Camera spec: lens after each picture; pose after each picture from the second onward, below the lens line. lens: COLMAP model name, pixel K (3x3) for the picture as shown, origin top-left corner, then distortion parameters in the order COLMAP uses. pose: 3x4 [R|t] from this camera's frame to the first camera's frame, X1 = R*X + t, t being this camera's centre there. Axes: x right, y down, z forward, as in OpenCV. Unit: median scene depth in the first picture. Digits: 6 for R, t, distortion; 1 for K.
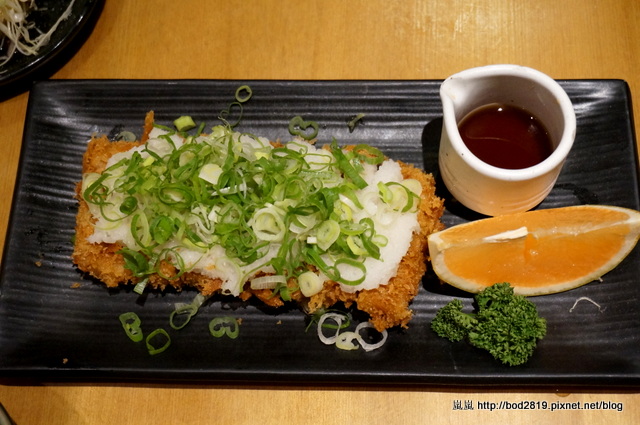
lens RADIAL K [[969.7, 0, 320.0], [0, 969.7, 212.5], [0, 0, 1]] dist [0.013779, 0.022981]
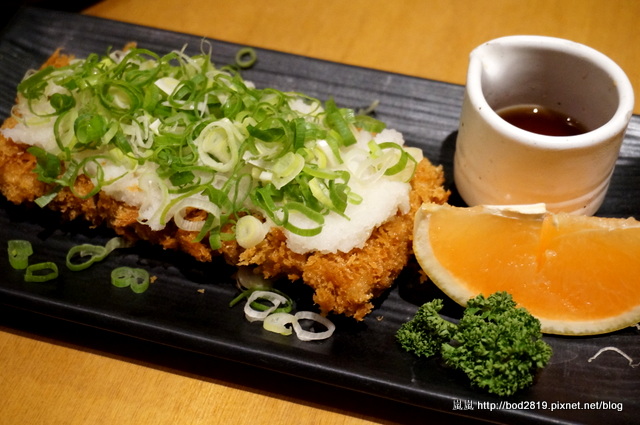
lens RADIAL K [[969.7, 0, 320.0], [0, 969.7, 212.5], [0, 0, 1]] dist [0.013779, 0.022981]
pose [[0.968145, 0.217021, -0.124886, 0.133371], [-0.246110, 0.916599, -0.315080, 0.283074], [0.046091, 0.335779, 0.940813, 0.281927]]
